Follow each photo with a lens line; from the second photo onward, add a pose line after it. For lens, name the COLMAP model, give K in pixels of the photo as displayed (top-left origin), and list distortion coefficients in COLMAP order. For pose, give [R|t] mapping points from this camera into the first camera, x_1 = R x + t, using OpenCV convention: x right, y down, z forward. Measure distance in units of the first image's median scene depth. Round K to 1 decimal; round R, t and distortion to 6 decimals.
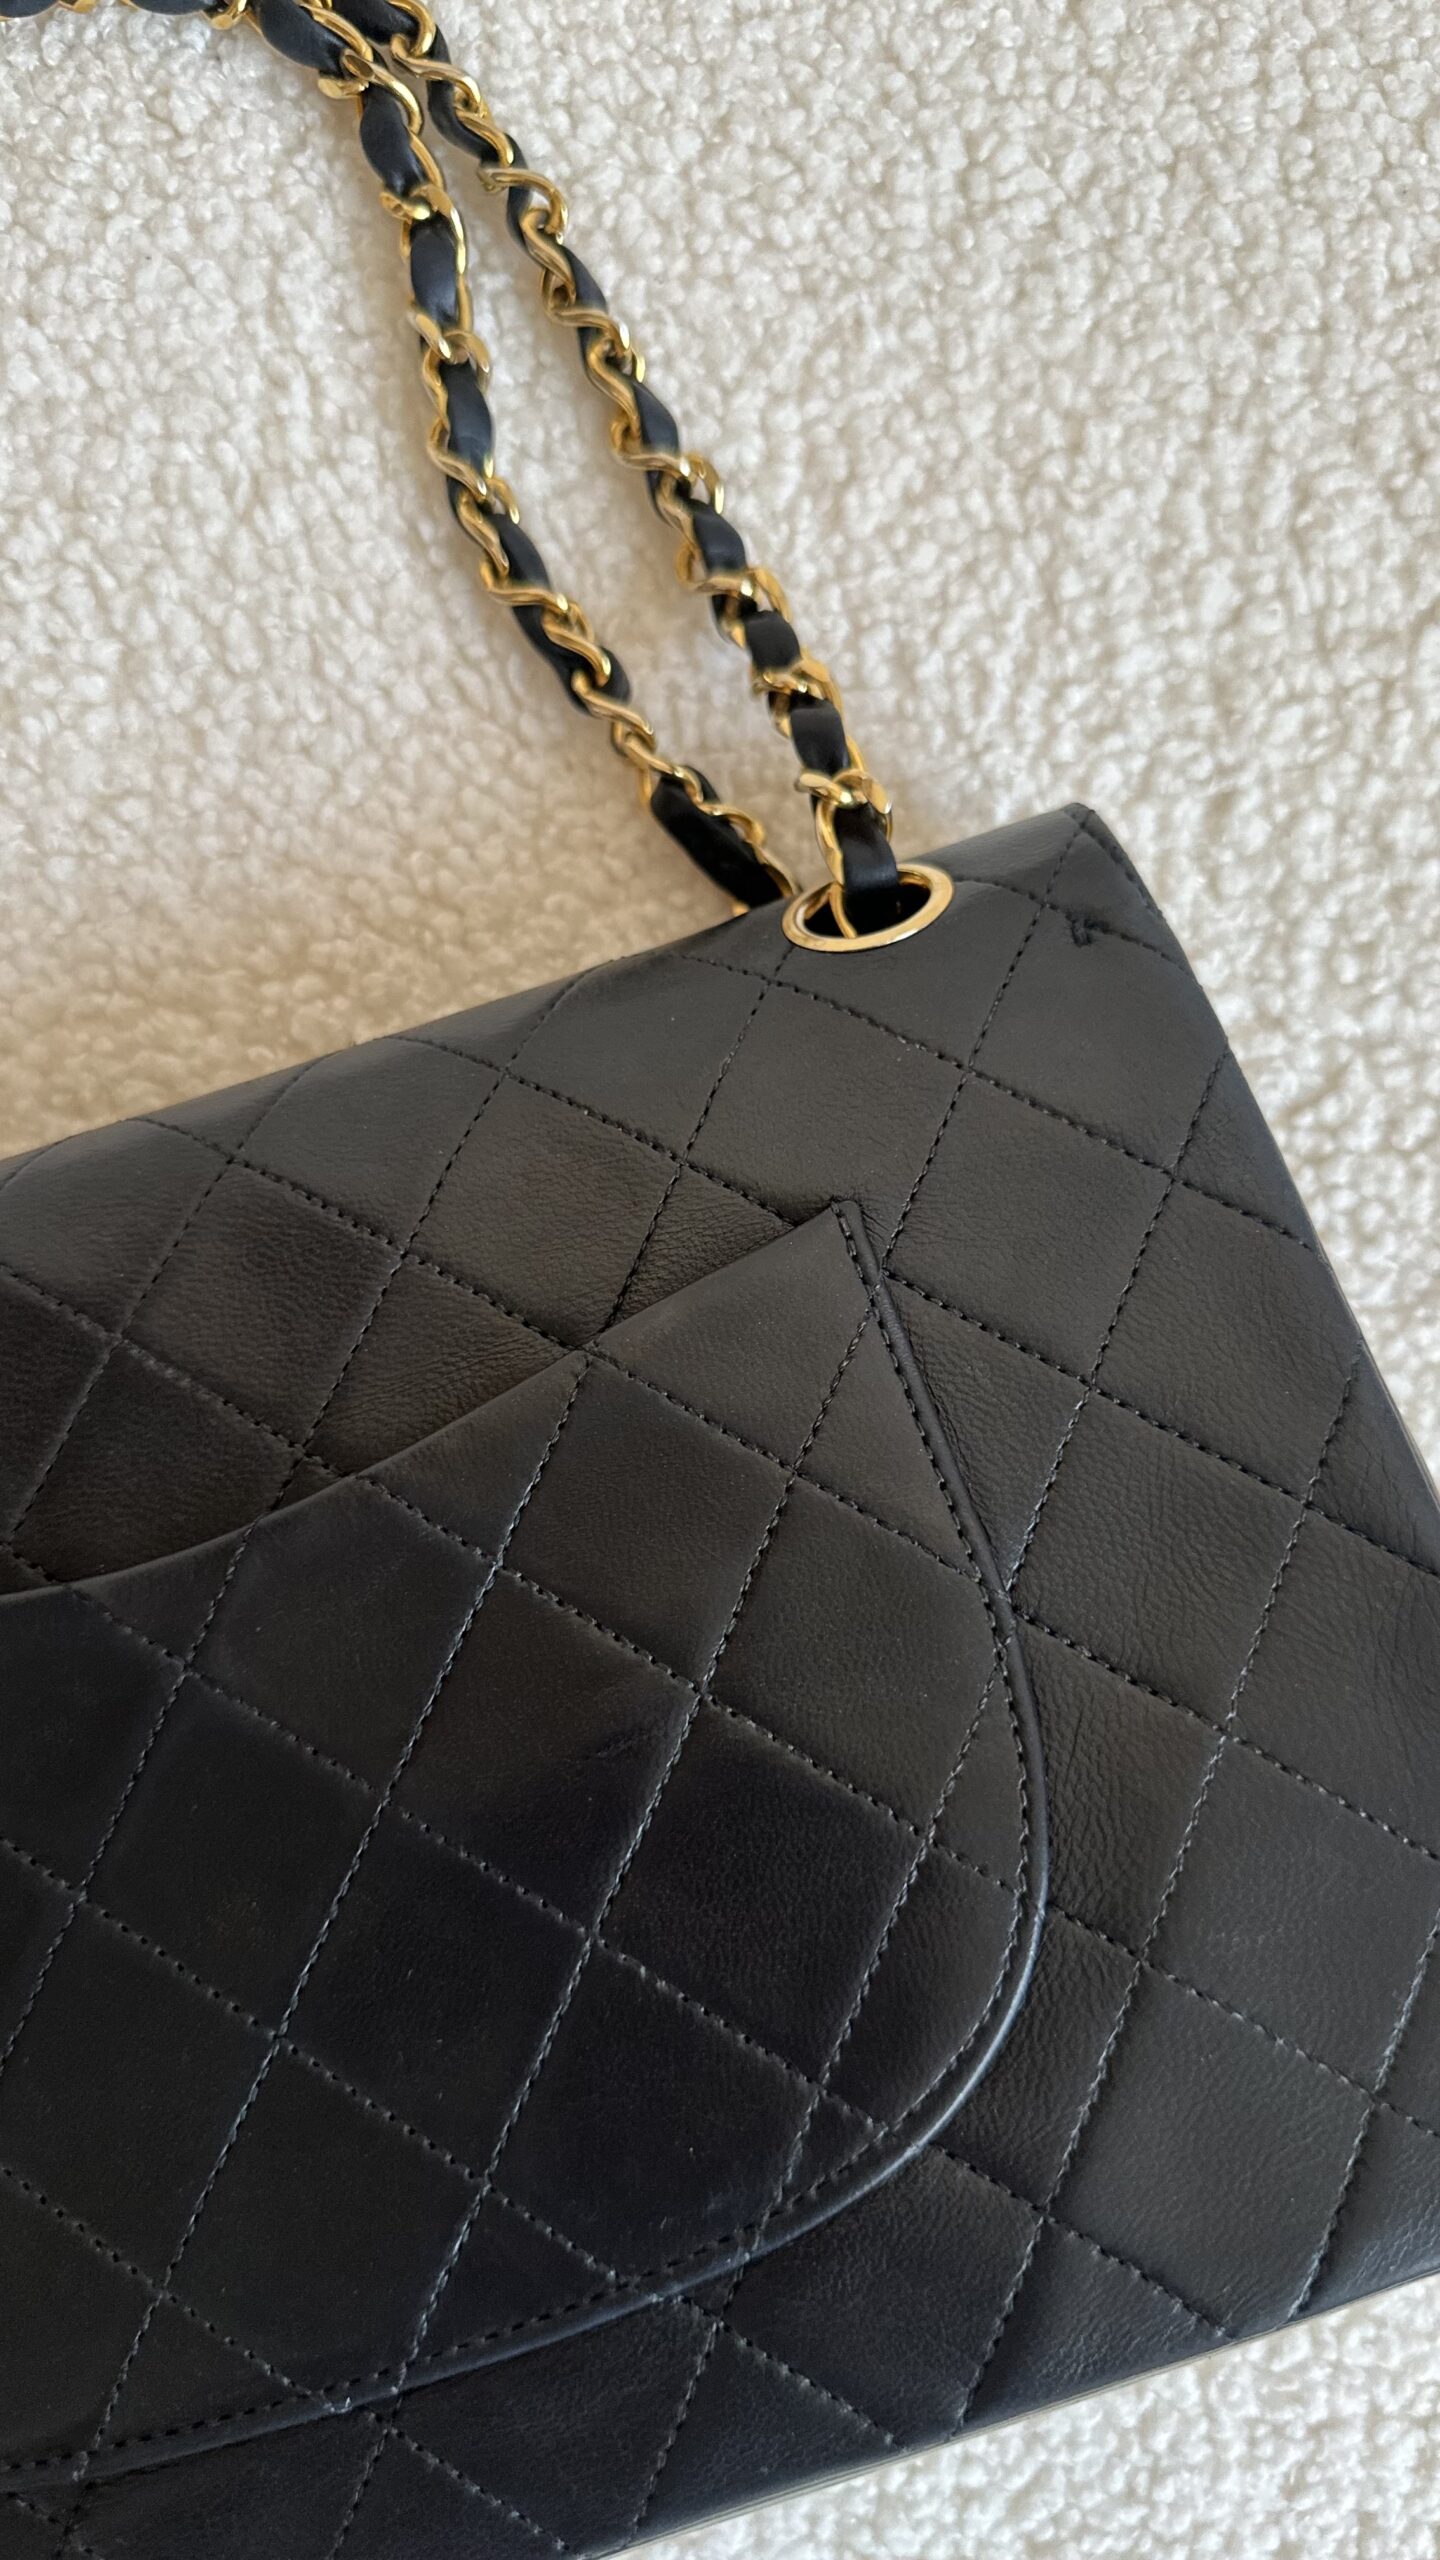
lens RADIAL K [[1920.5, 0, 720.0], [0, 1920.5, 1280.0], [0, 0, 1]] dist [-0.087778, 0.046647]
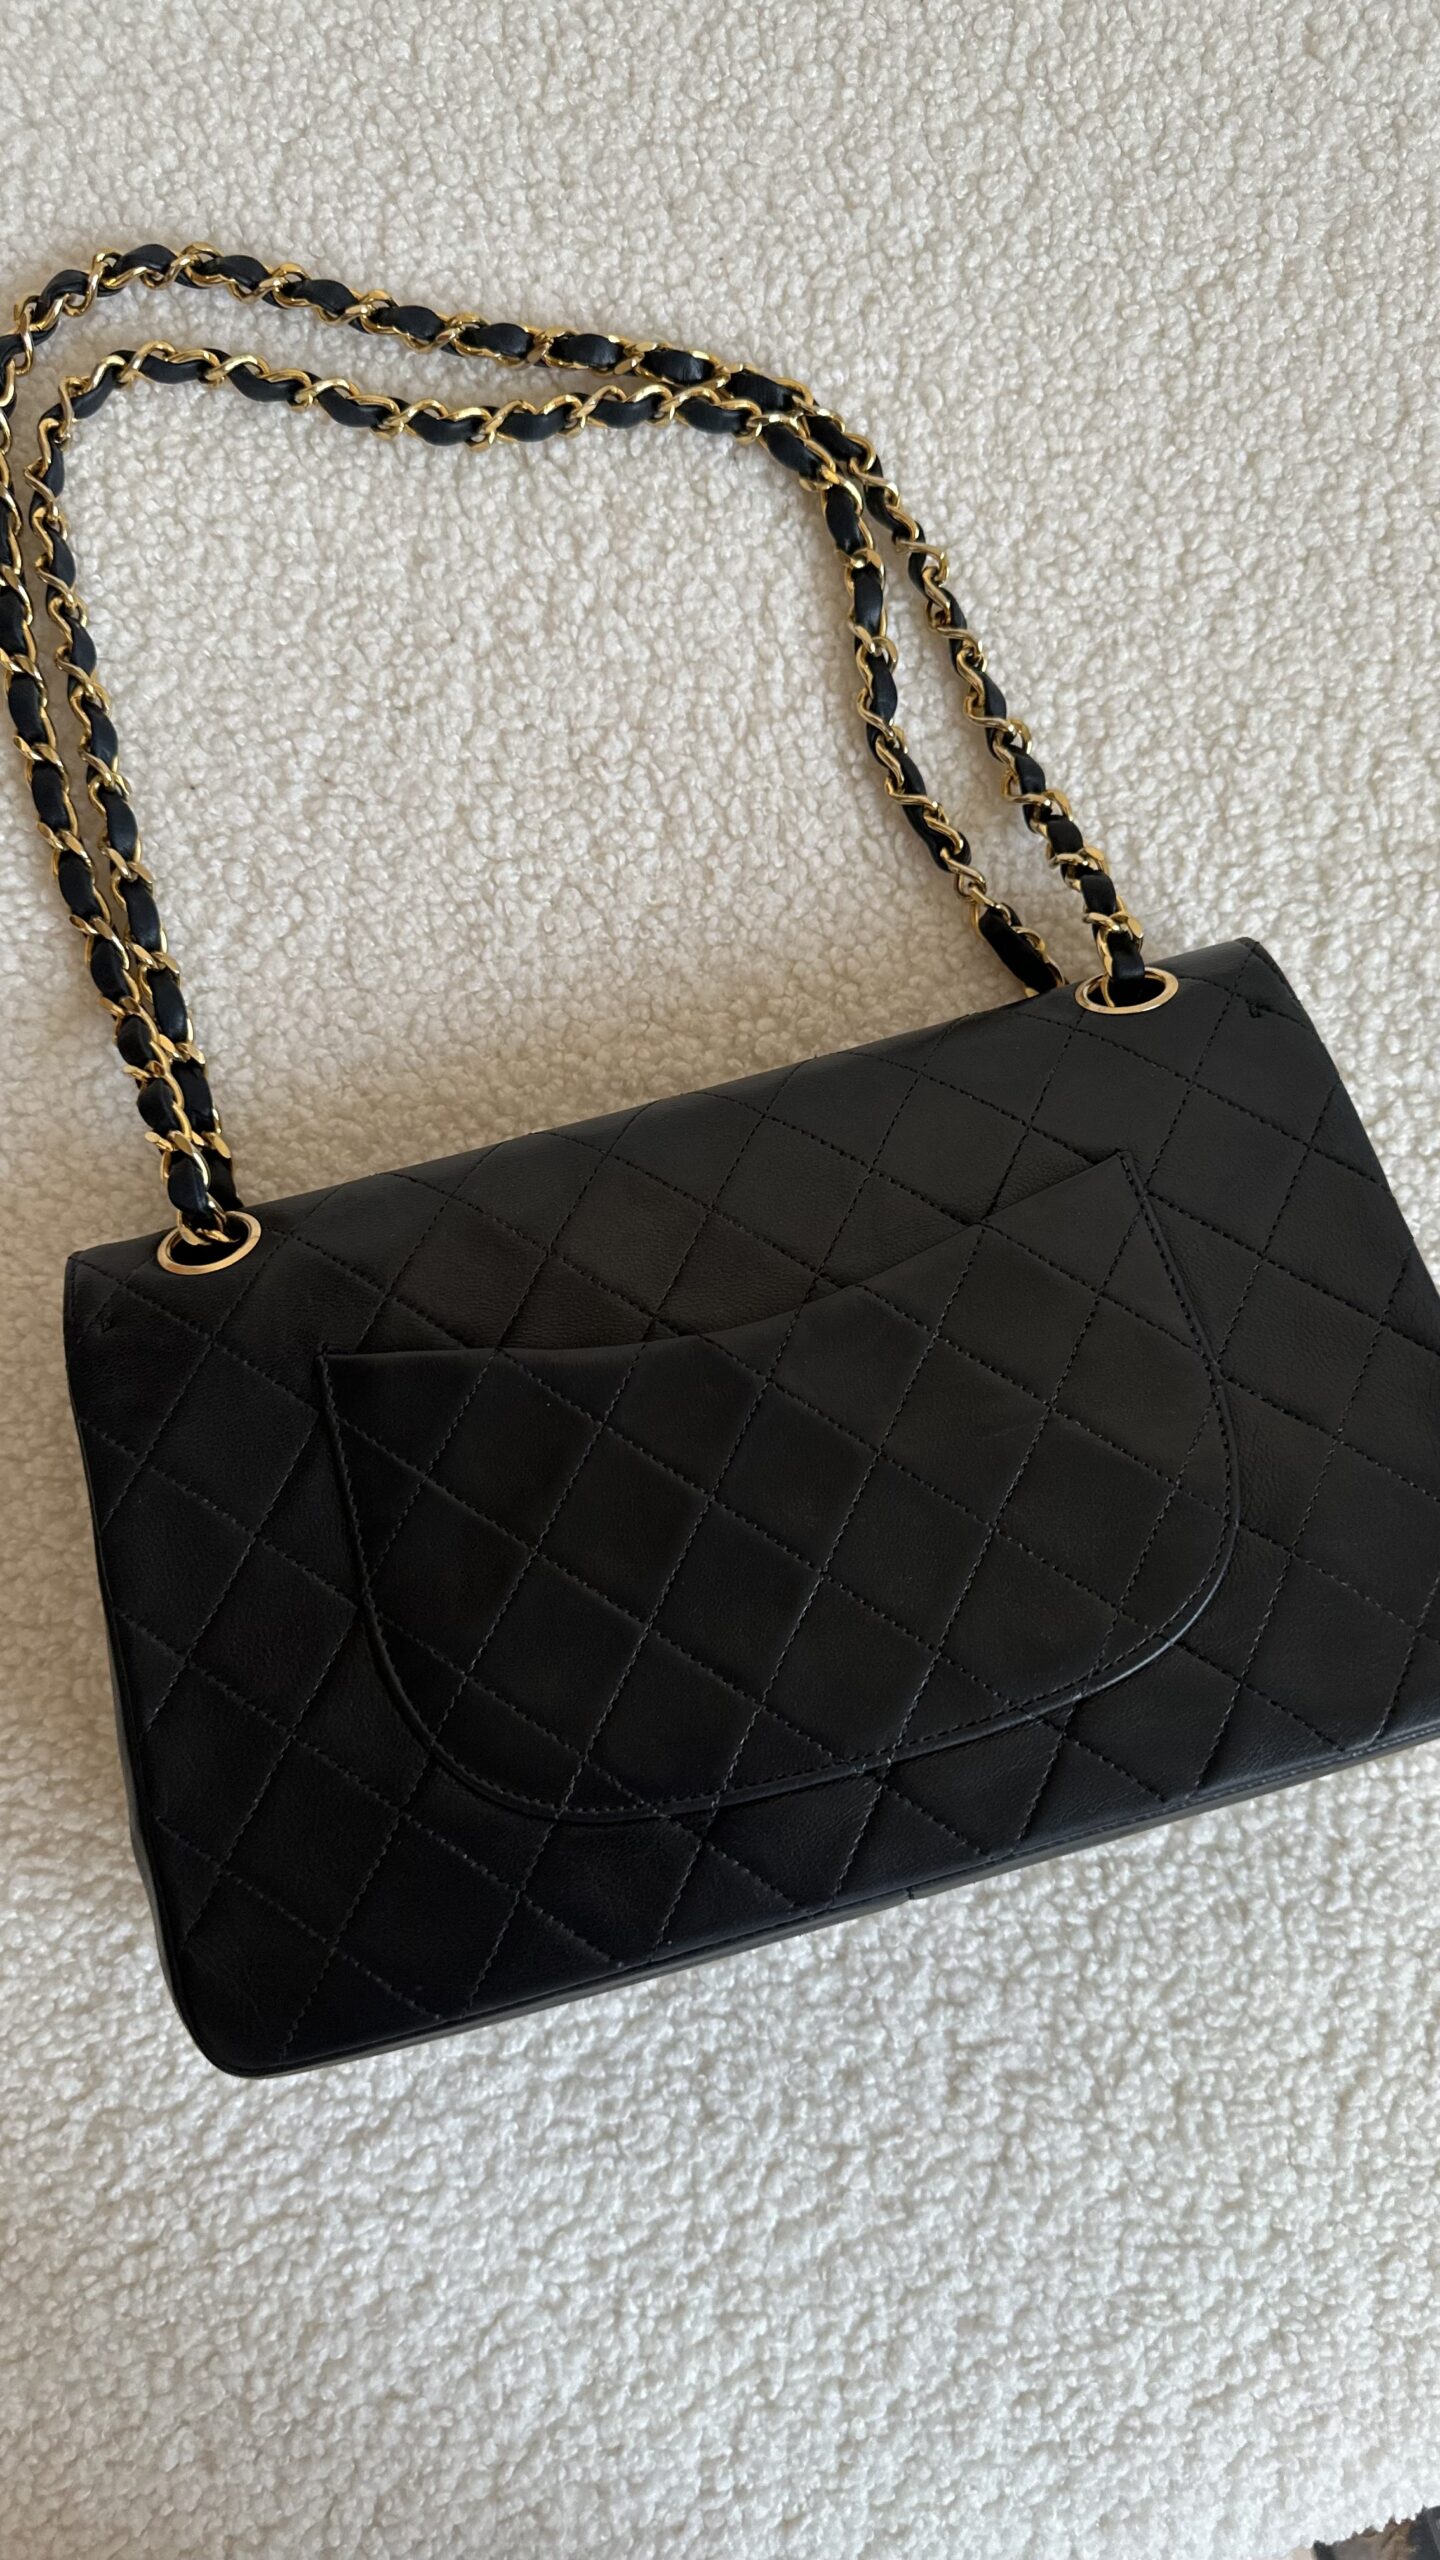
lens RADIAL K [[1867.2, 0, 720.0], [0, 1867.2, 1280.0], [0, 0, 1]] dist [-0.042367, -0.004112]
pose [[0.998710, 0.048381, 0.015392, -0.272139], [-0.047495, 0.997438, -0.053502, 0.154913], [-0.017941, 0.052702, 0.998449, -0.595314]]
